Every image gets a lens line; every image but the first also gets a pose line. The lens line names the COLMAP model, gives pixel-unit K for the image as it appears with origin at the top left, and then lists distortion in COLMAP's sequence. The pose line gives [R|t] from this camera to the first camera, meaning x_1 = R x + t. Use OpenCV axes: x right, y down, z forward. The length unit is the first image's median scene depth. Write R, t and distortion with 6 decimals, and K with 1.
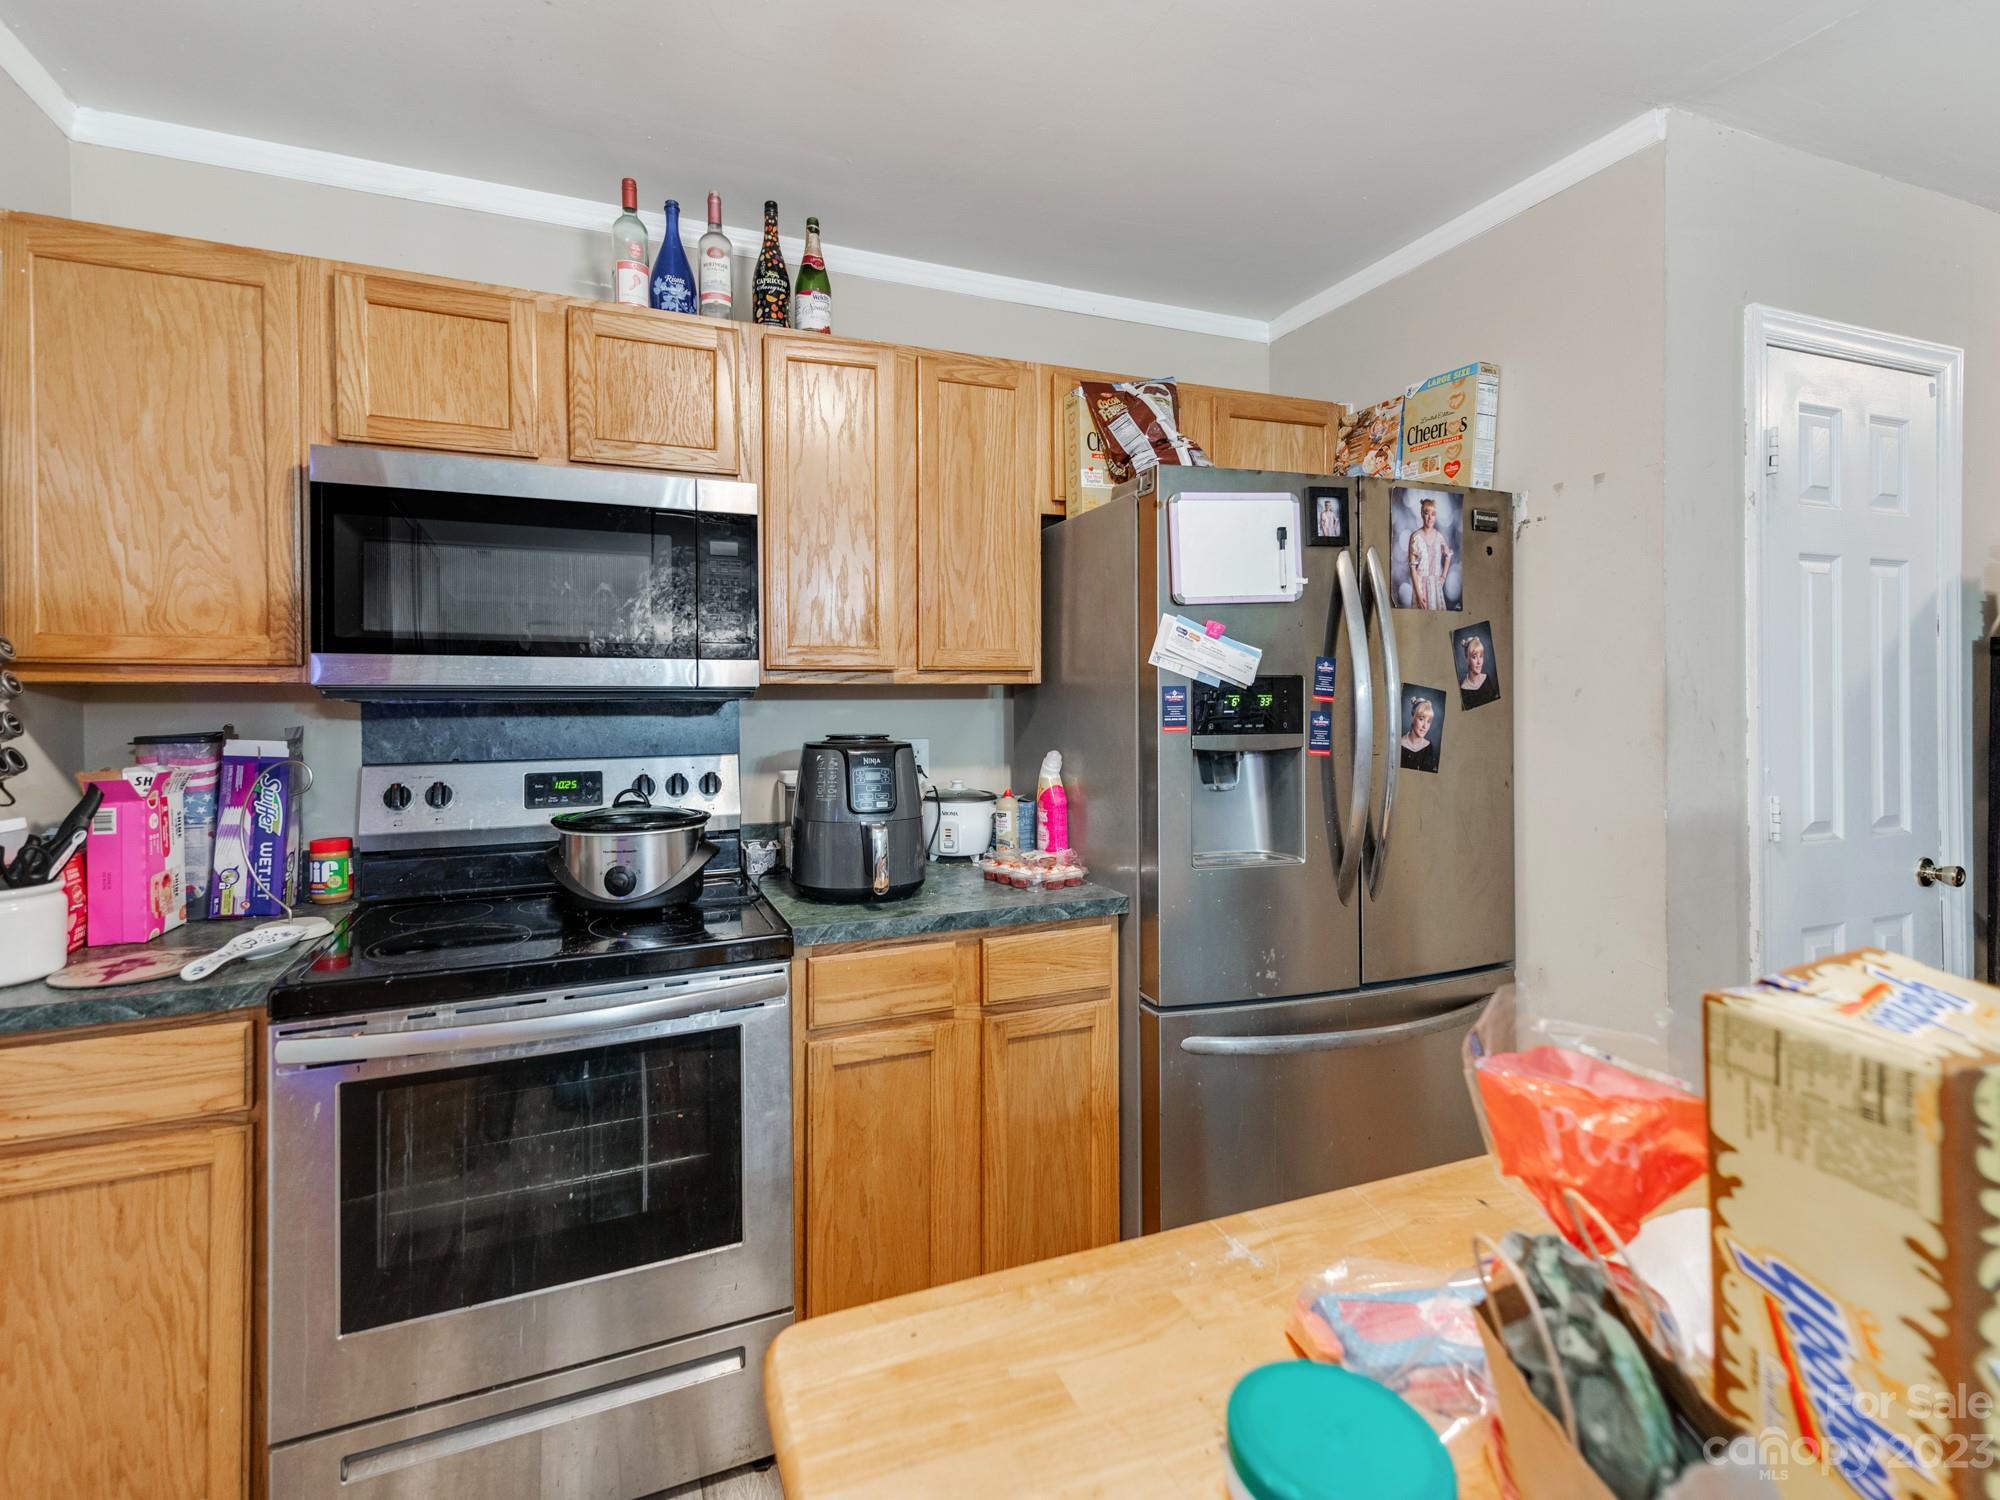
lens RADIAL K [[913.3, 0, 928.7], [0, 913.3, 698.0], [0, 0, 1]] dist [0.021415, -0.000390]
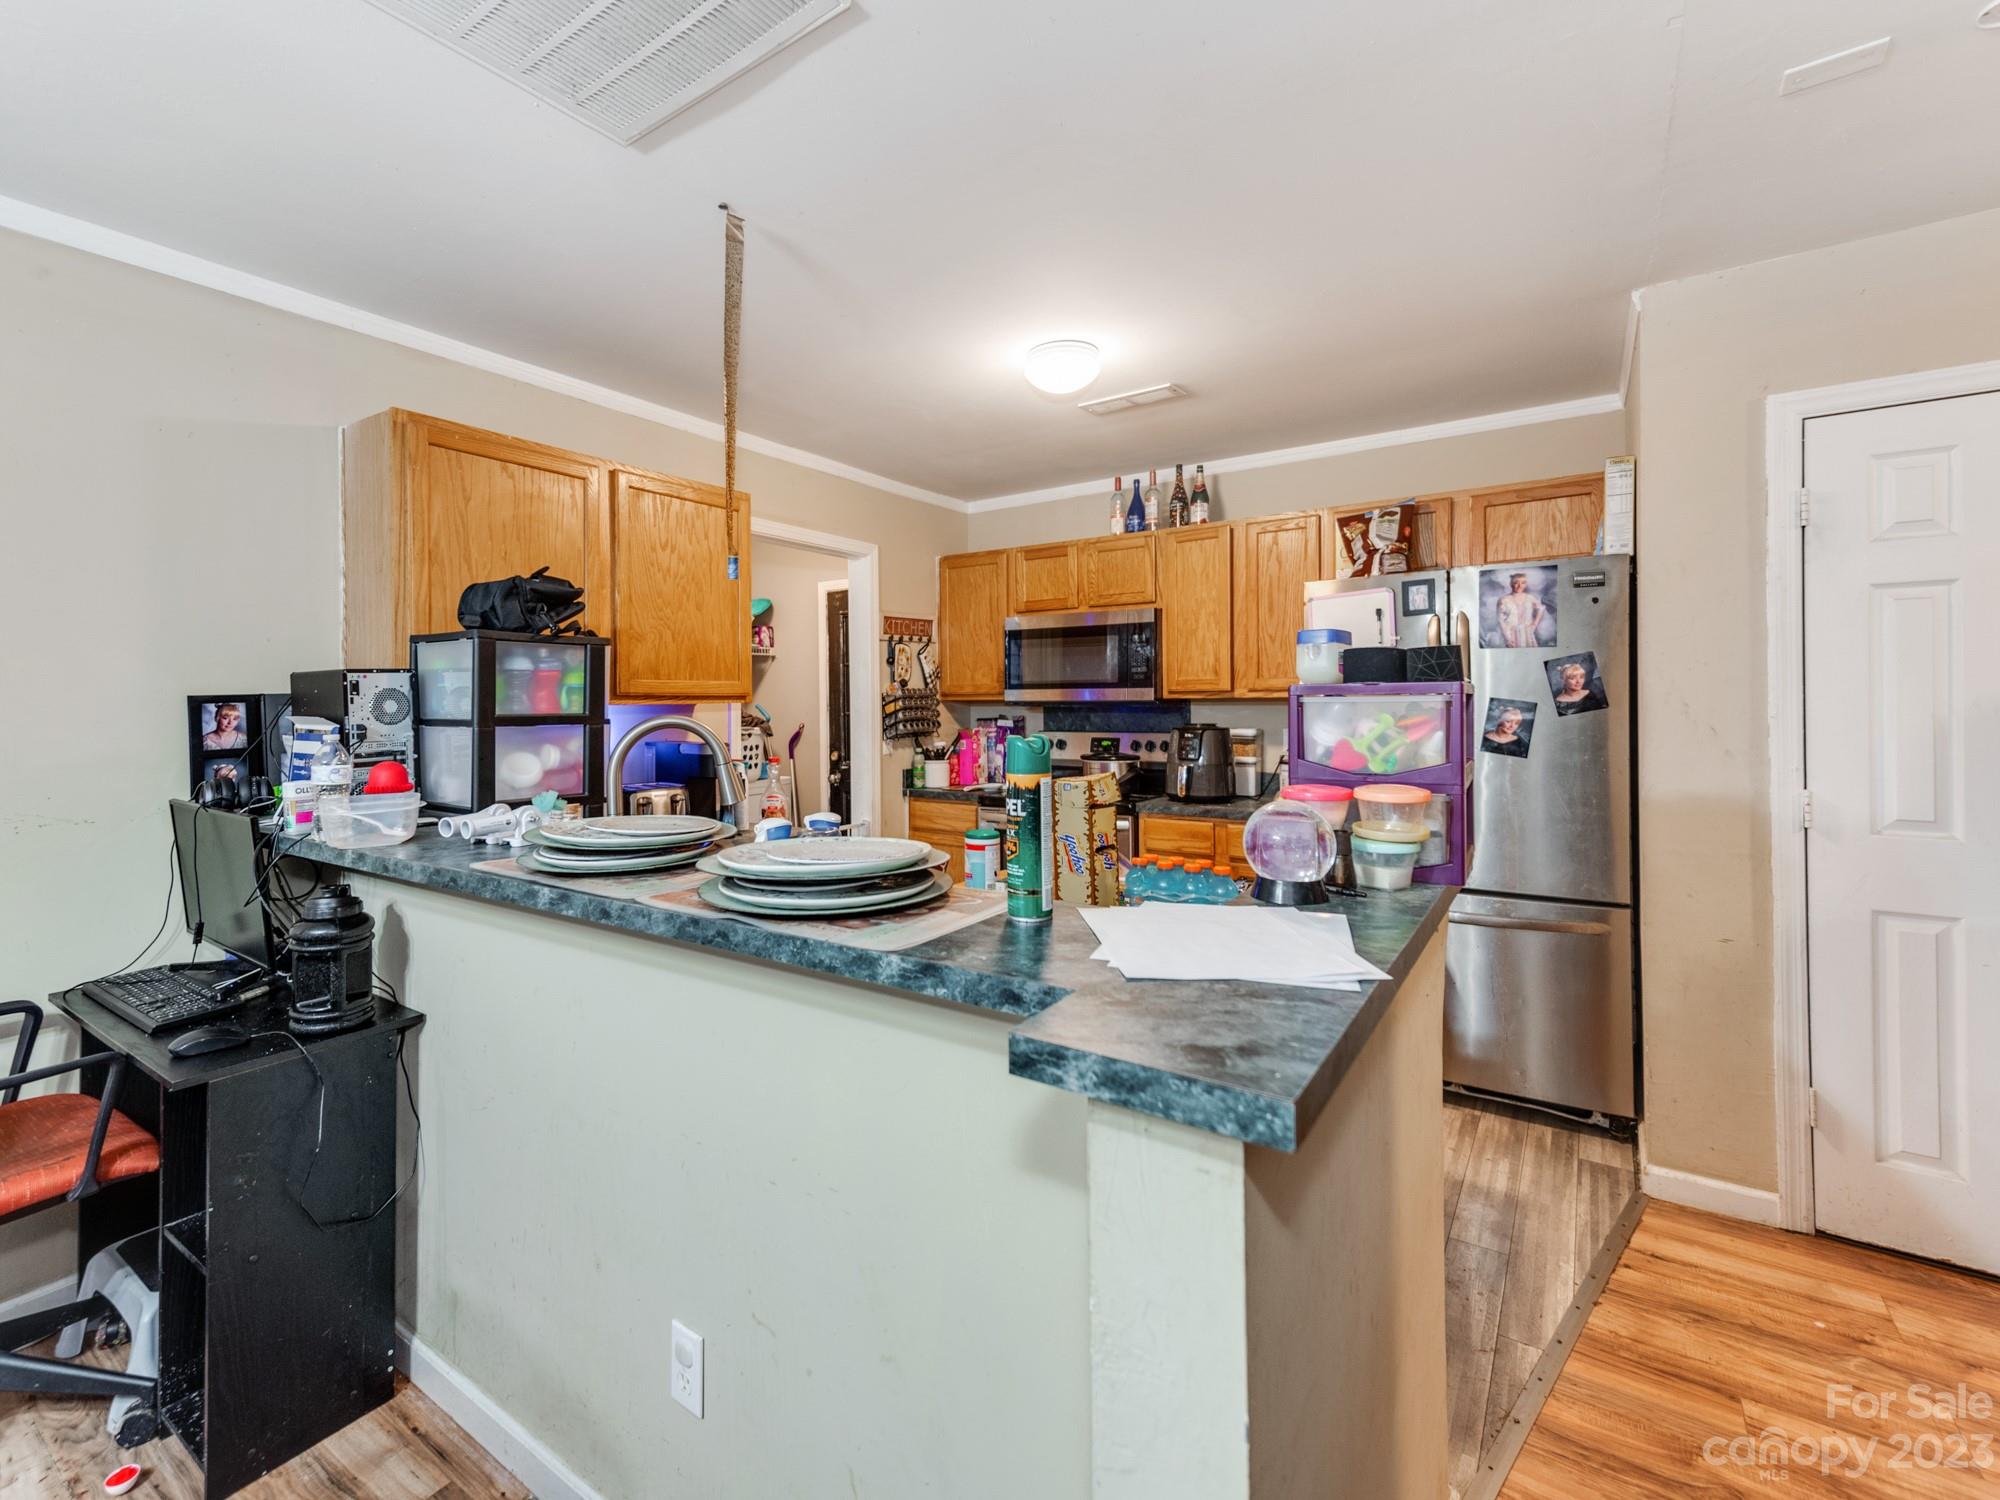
lens RADIAL K [[904.1, 0, 959.4], [0, 904.1, 678.8], [0, 0, 1]] dist [0.006234, -0.000232]
pose [[0.574349, -0.018136, -0.818410, 1.235492], [0.008331, 0.999832, -0.016310, -0.030068], [0.818568, 0.002549, 0.574404, -0.585611]]
